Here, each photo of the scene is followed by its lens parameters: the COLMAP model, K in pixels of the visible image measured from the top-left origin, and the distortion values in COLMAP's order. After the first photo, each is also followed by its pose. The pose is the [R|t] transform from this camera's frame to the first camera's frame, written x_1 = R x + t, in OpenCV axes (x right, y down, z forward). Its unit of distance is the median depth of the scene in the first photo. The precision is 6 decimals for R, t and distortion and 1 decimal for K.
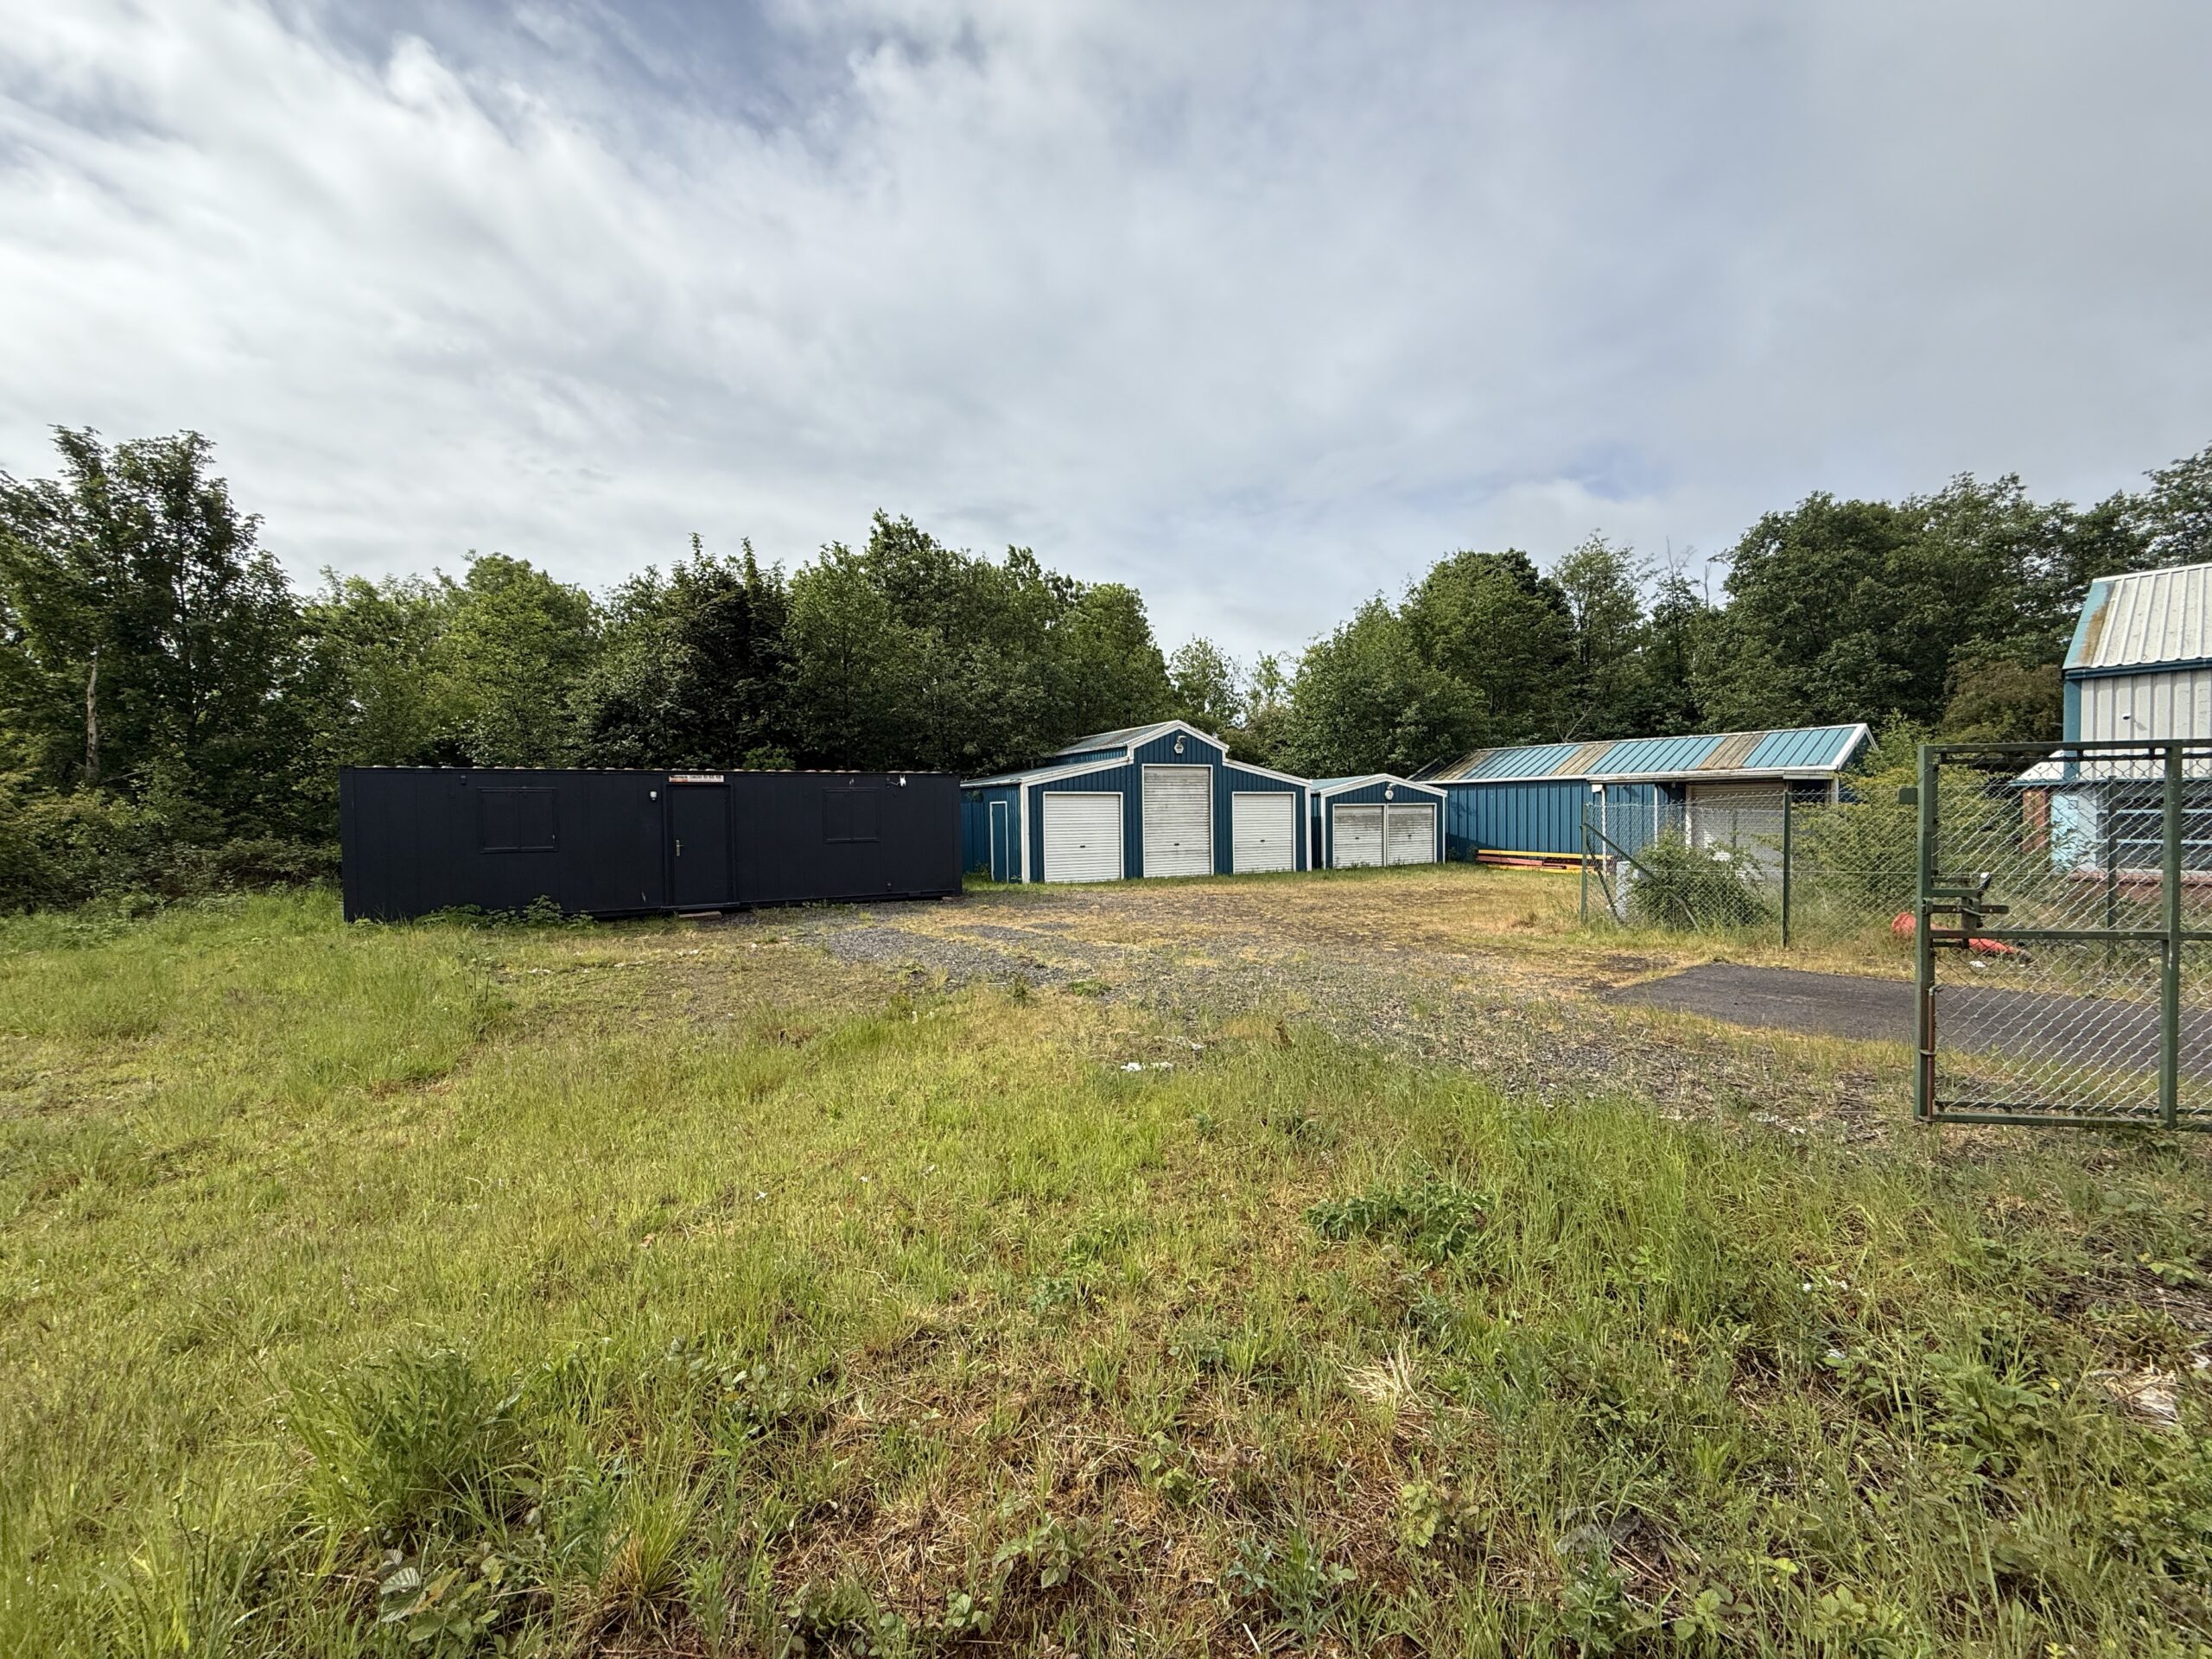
lens RADIAL K [[875.2, 0, 1099.5], [0, 875.2, 832.2], [0, 0, 1]] dist [0.001766, 0.000044]
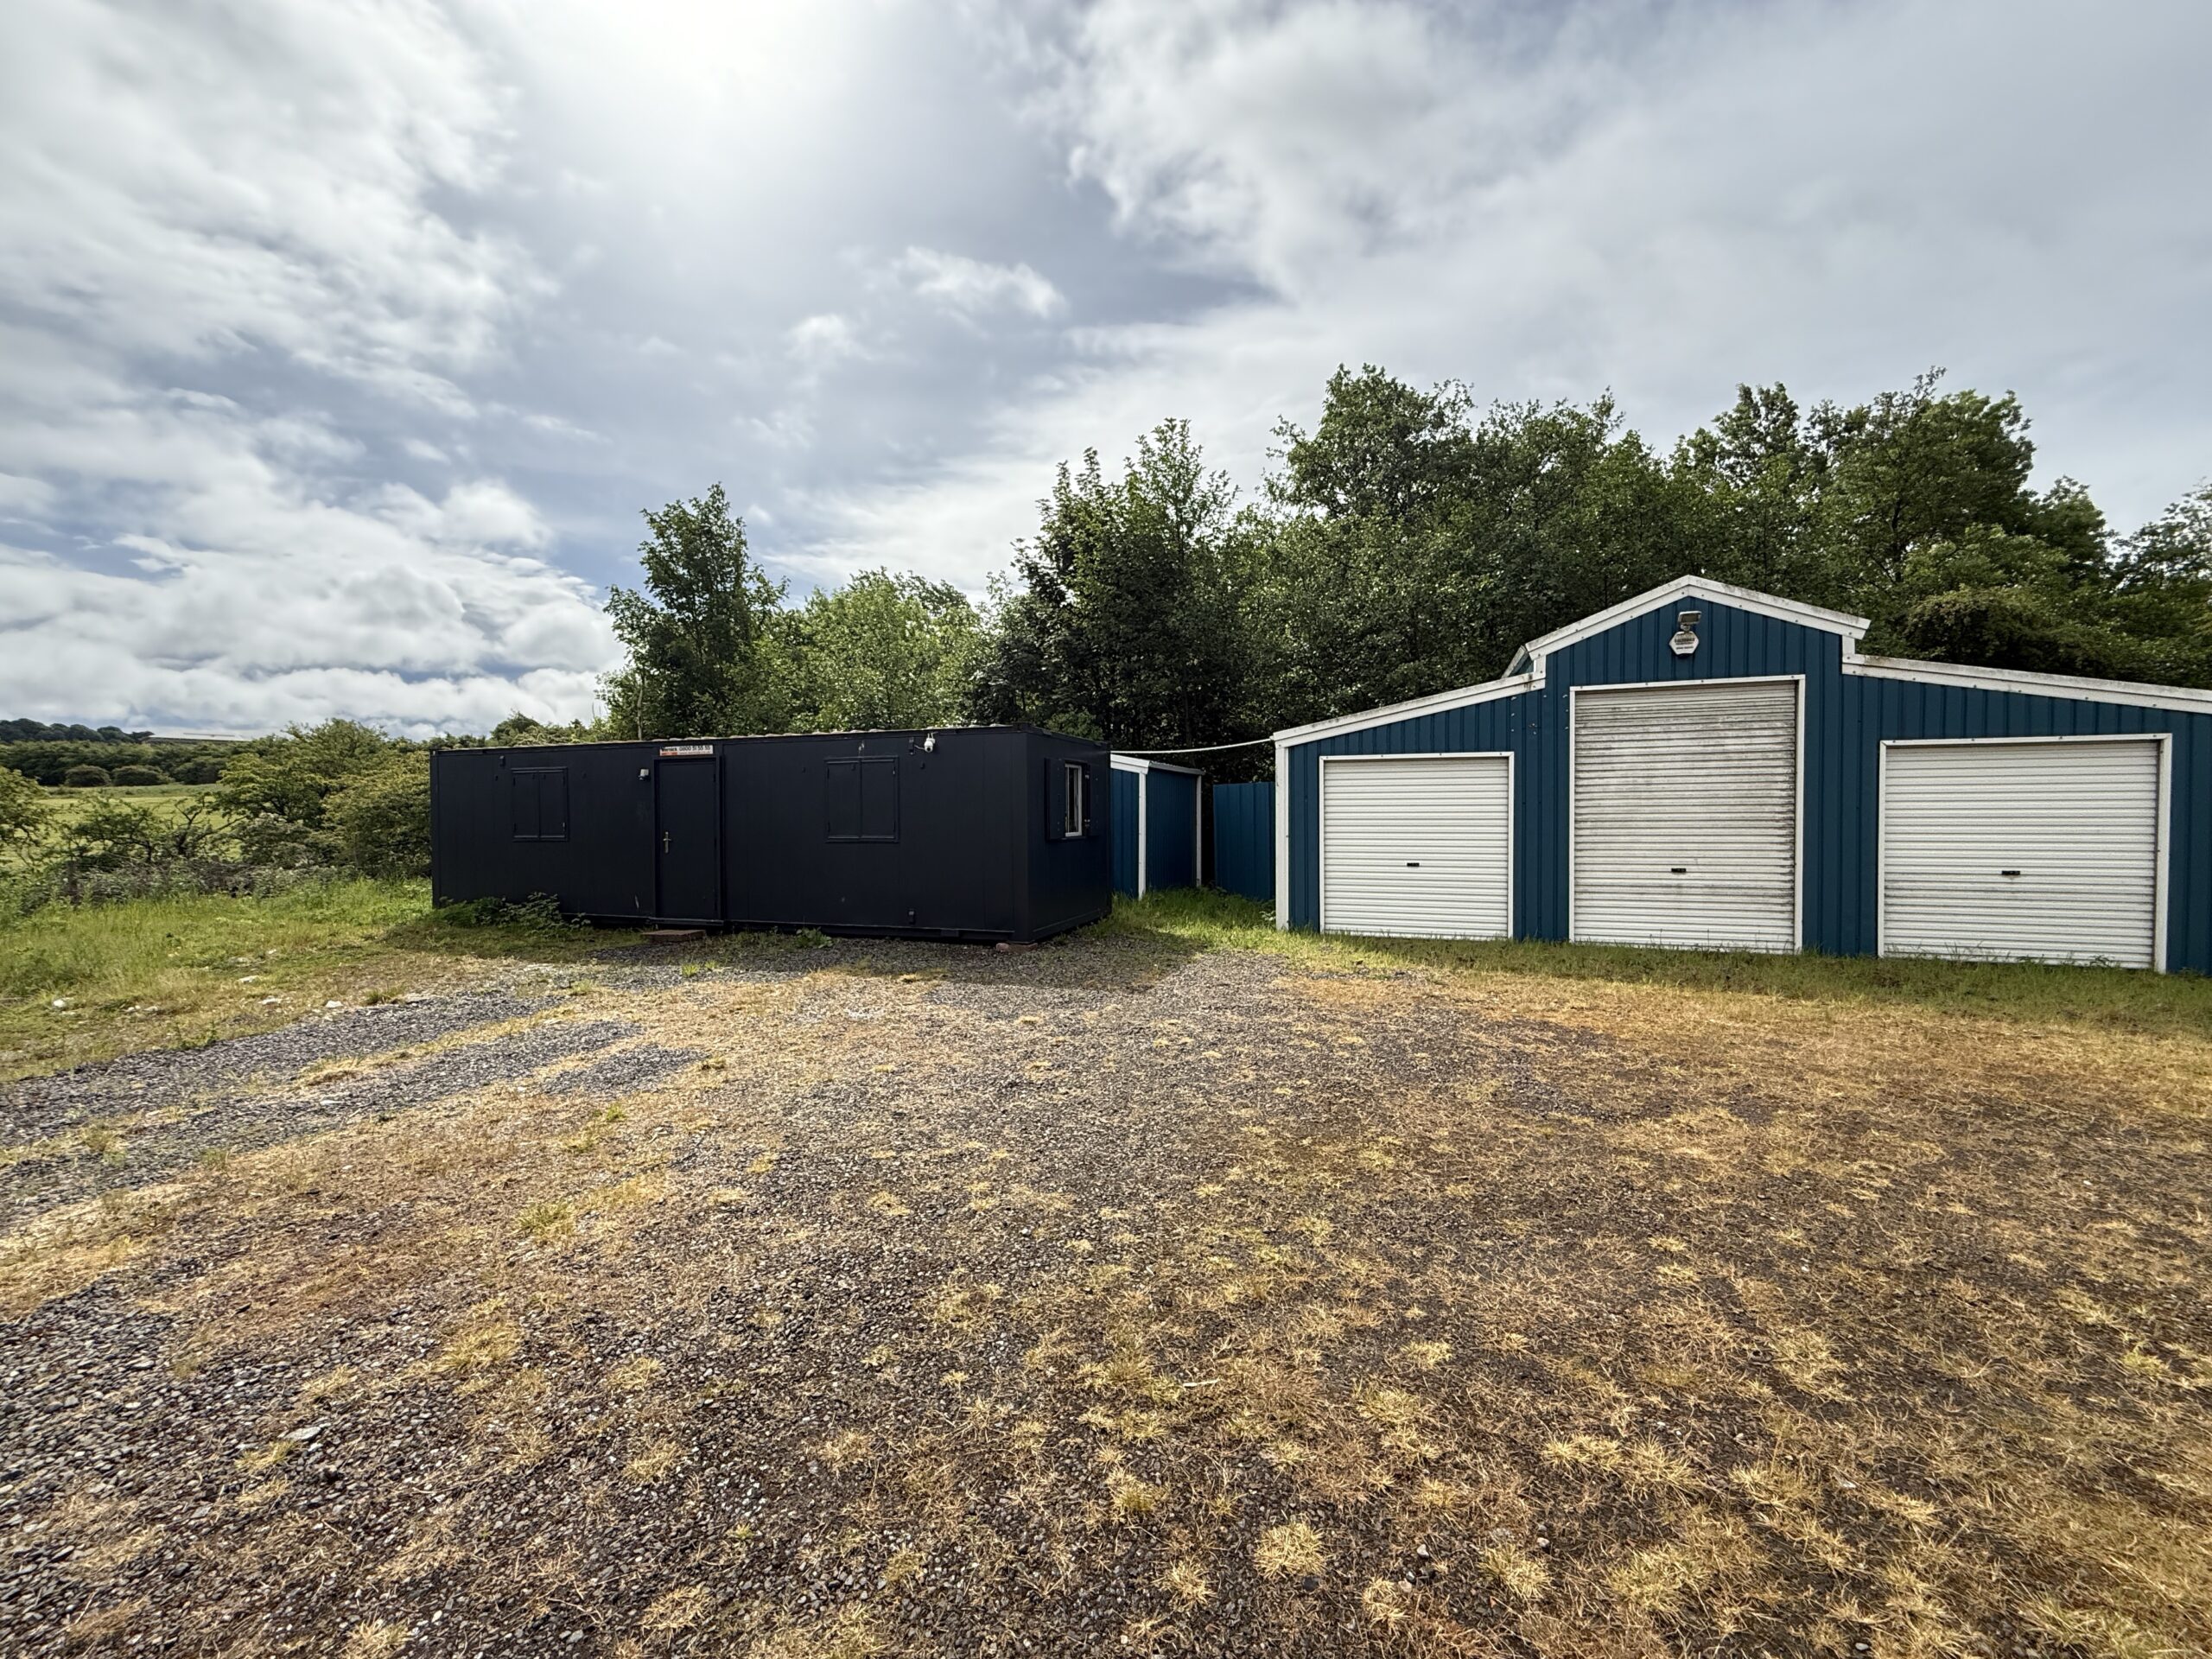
lens RADIAL K [[889.8, 0, 1086.0], [0, 889.8, 834.6], [0, 0, 1]] dist [-0.001699, -0.000032]
pose [[0.651179, 0.028163, -0.758401, 0.209495], [-0.017842, 0.999603, 0.021801, -0.007202], [0.758714, -0.000665, 0.651423, 0.459582]]
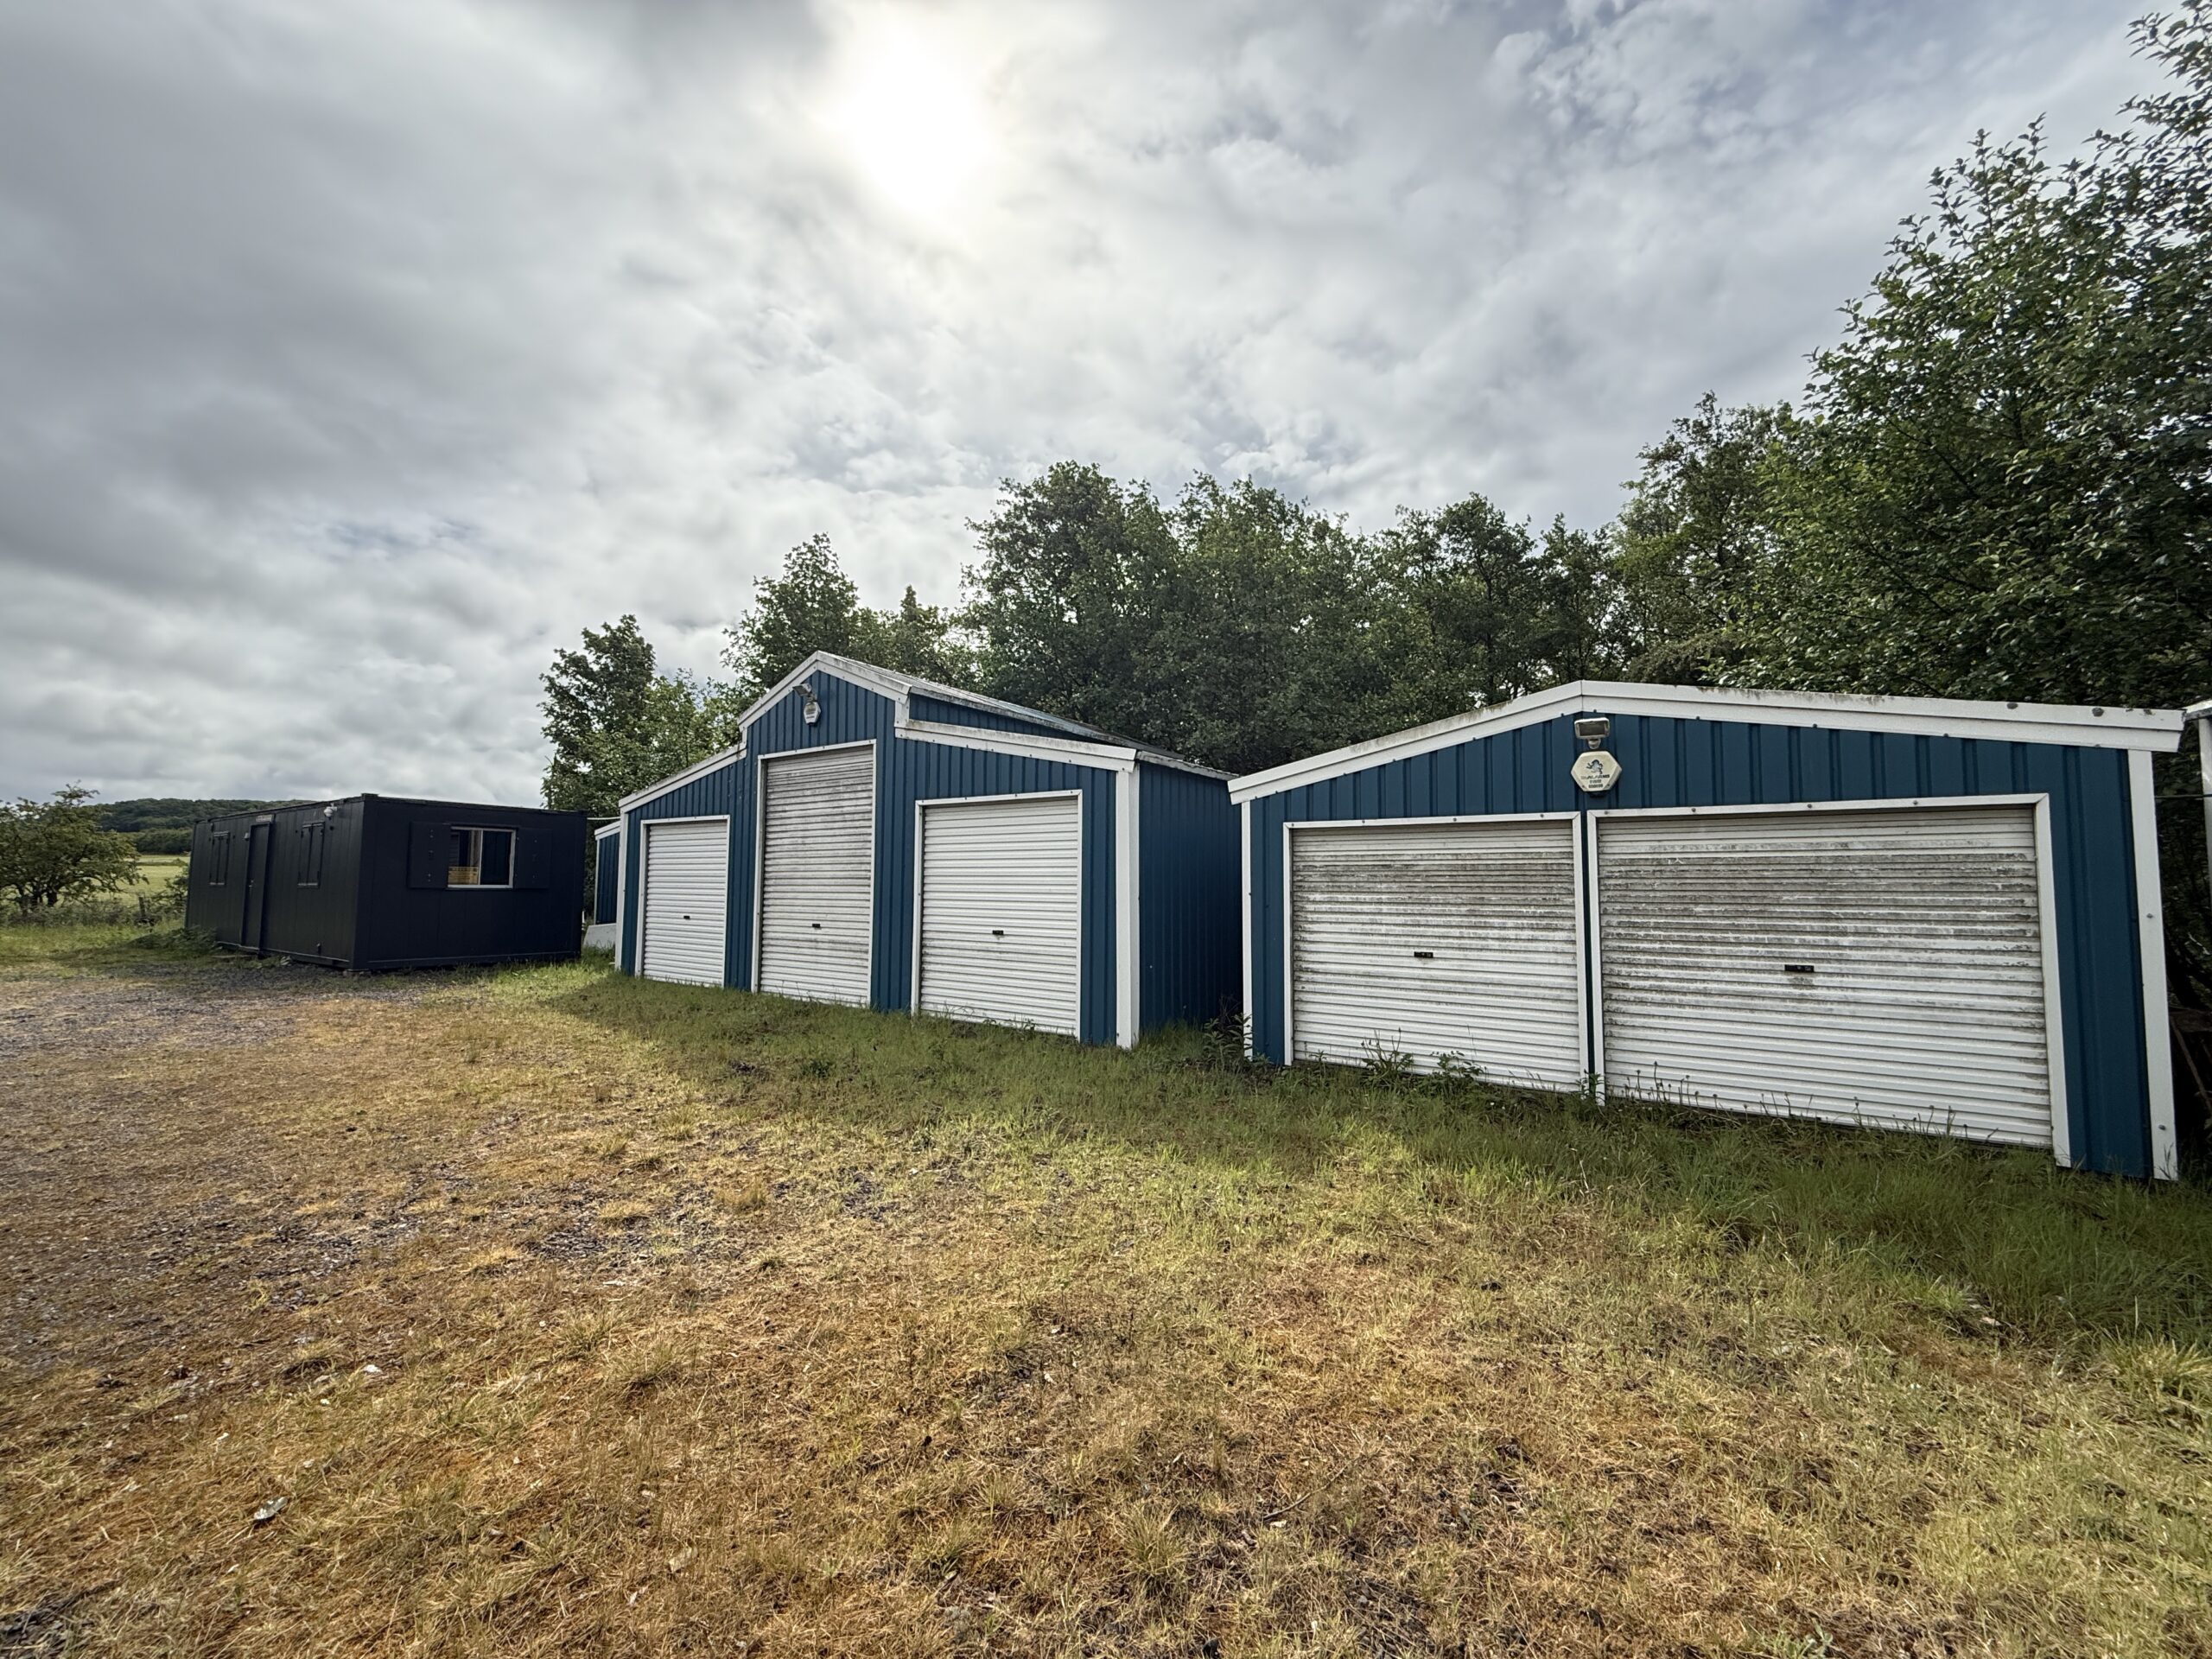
lens RADIAL K [[878.2, 0, 1095.2], [0, 878.2, 832.8], [0, 0, 1]] dist [0.000871, 0.000068]
pose [[0.442217, -0.037976, -0.896104, 0.509363], [-0.033696, 0.997694, -0.058910, -0.010859], [0.896275, 0.056246, 0.439918, 0.852226]]
